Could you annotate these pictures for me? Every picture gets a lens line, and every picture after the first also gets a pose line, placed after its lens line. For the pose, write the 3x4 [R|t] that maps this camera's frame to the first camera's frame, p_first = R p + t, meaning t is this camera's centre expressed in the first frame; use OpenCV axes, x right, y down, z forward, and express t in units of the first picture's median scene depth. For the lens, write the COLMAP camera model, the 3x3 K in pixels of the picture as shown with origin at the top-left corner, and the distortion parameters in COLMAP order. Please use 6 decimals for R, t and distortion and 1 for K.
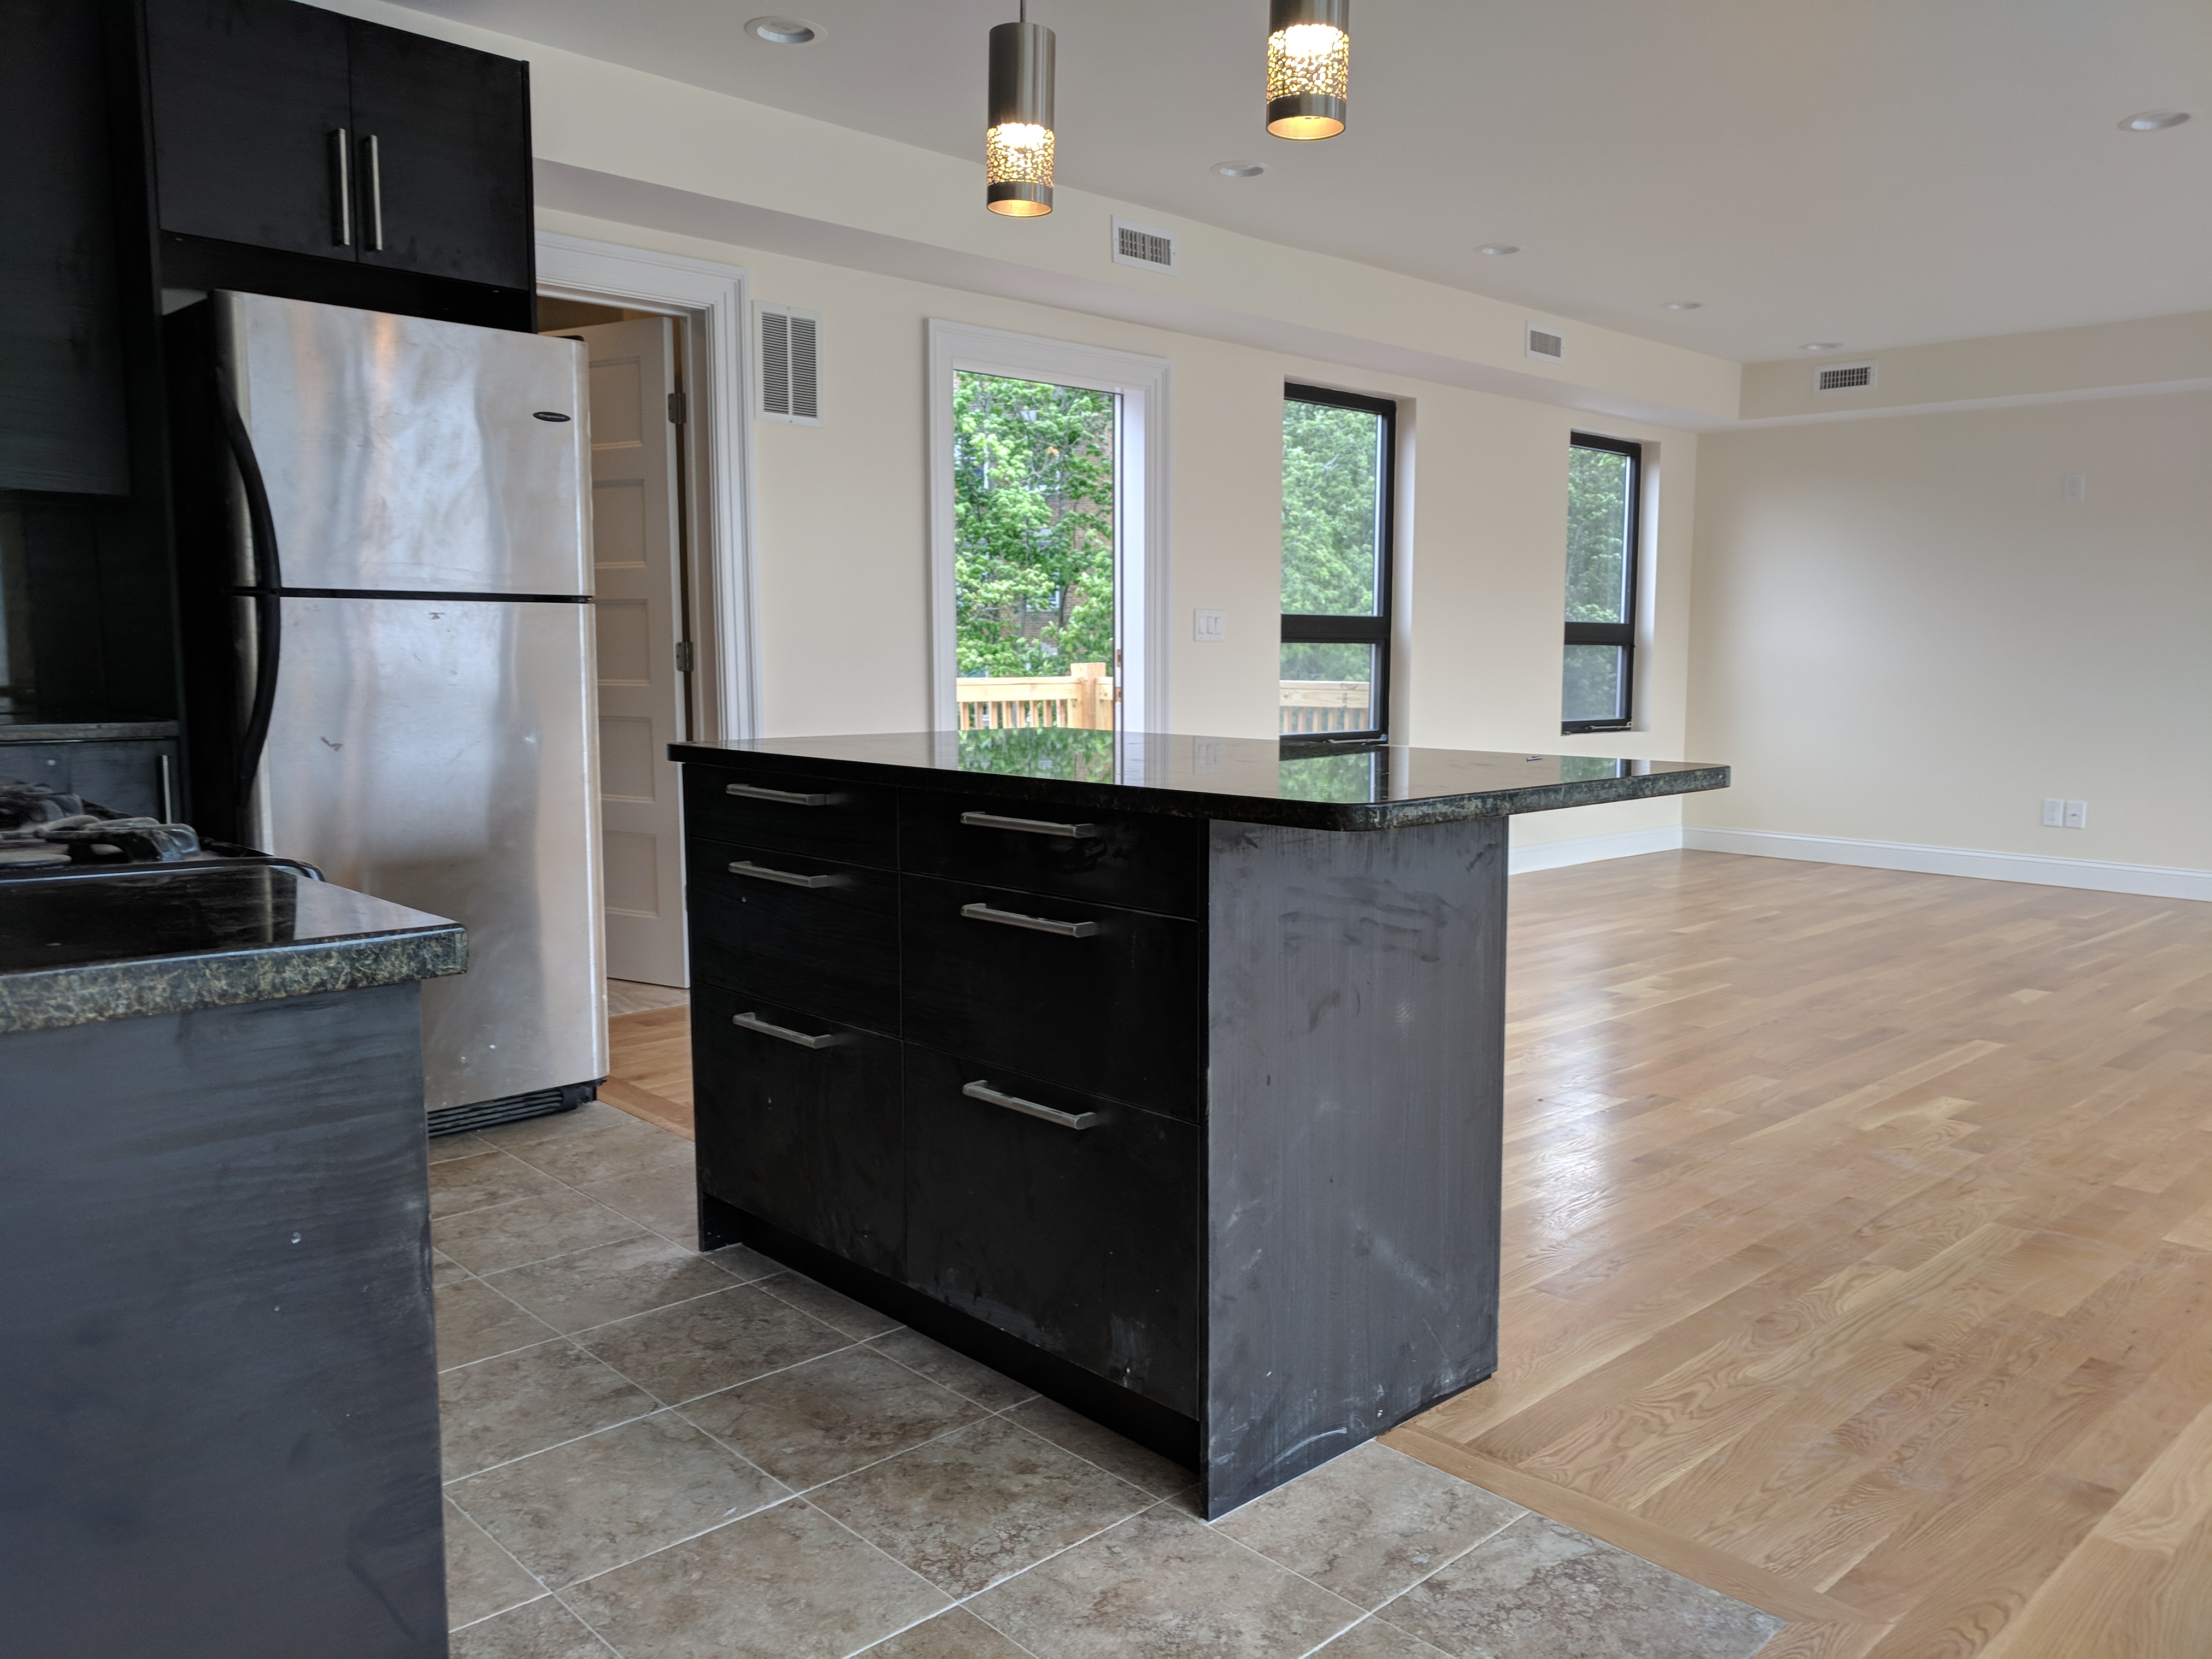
lens RADIAL K [[1660.7, 0, 1123.3], [0, 1660.7, 826.6], [0, 0, 1]] dist [0.005135, 0.021601]
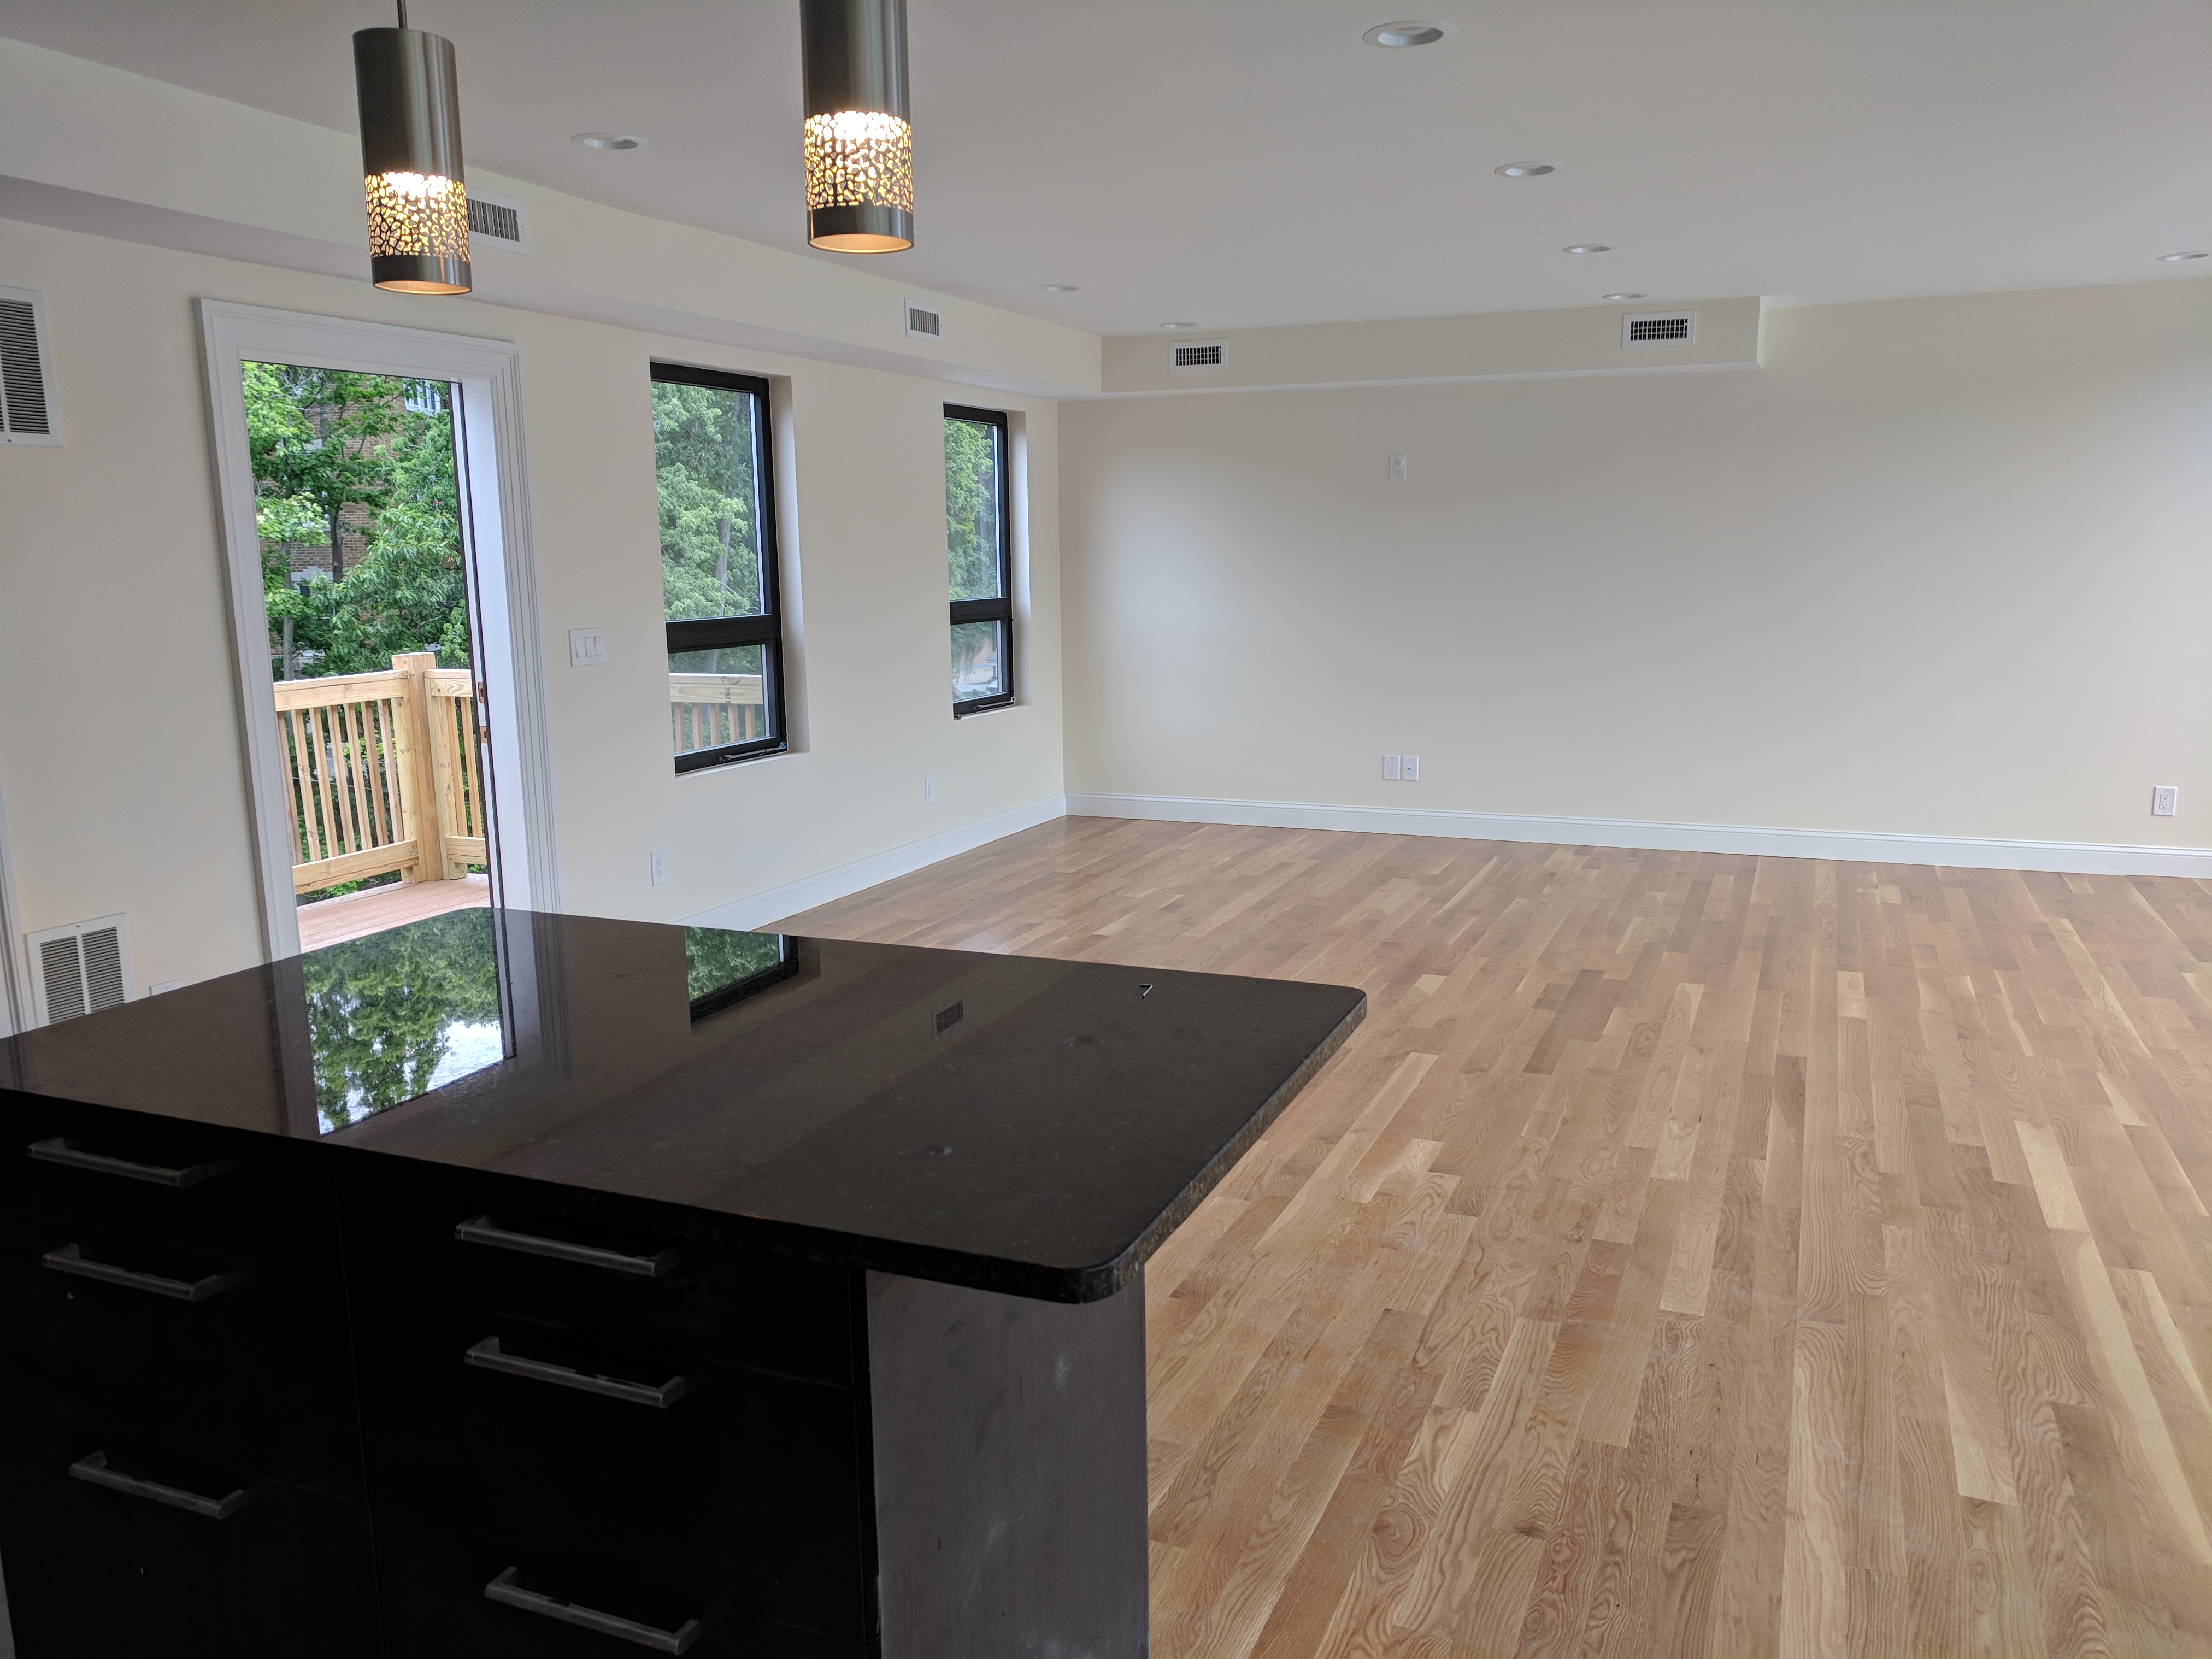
lens RADIAL K [[1660.7, 0, 1094.0], [0, 1660.7, 831.8], [0, 0, 1]] dist [0.005135, 0.021601]
pose [[0.925099, -0.083035, 0.370537, -0.059326], [0.060507, 0.995565, 0.072036, -0.128996], [-0.374875, -0.044221, 0.926020, 0.159624]]
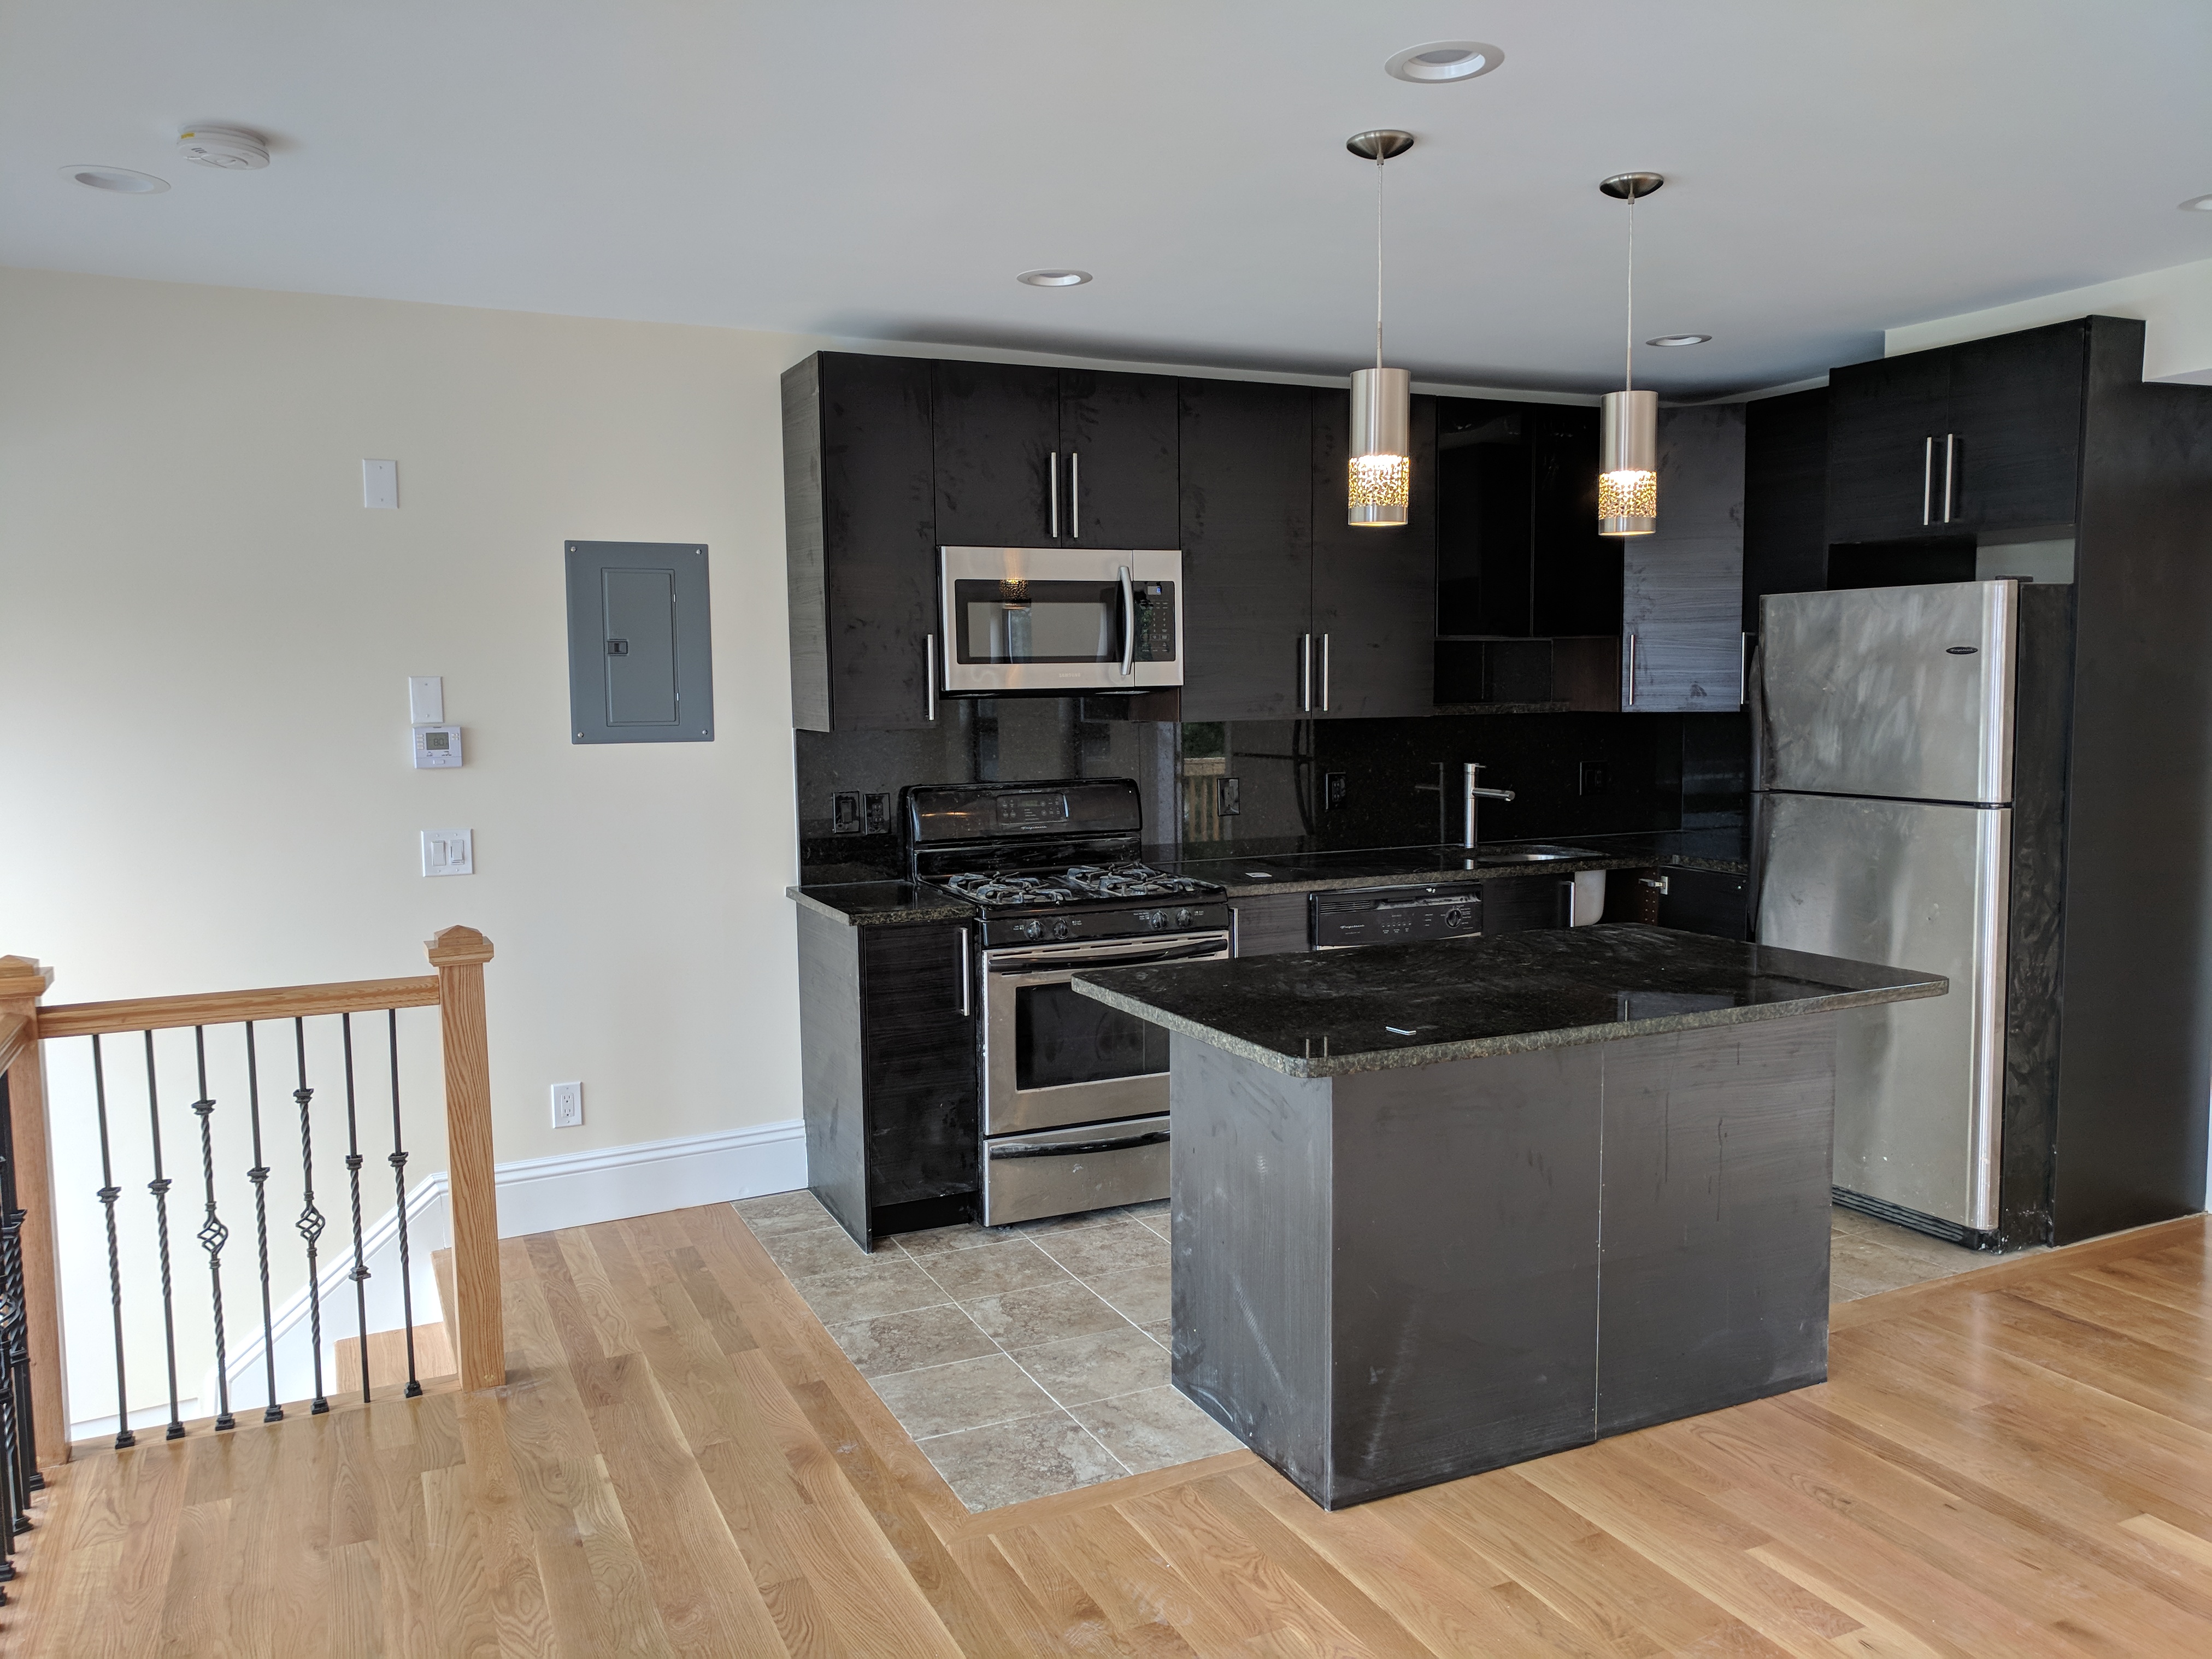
lens RADIAL K [[1660.7, 0, 1109.4], [0, 1660.7, 840.9], [0, 0, 1]] dist [0.005135, 0.021601]
pose [[-0.315079, 0.088094, -0.944968, 0.963463], [-0.091440, 0.988233, 0.122615, -0.203235], [0.944650, 0.125041, -0.303317, 0.806519]]
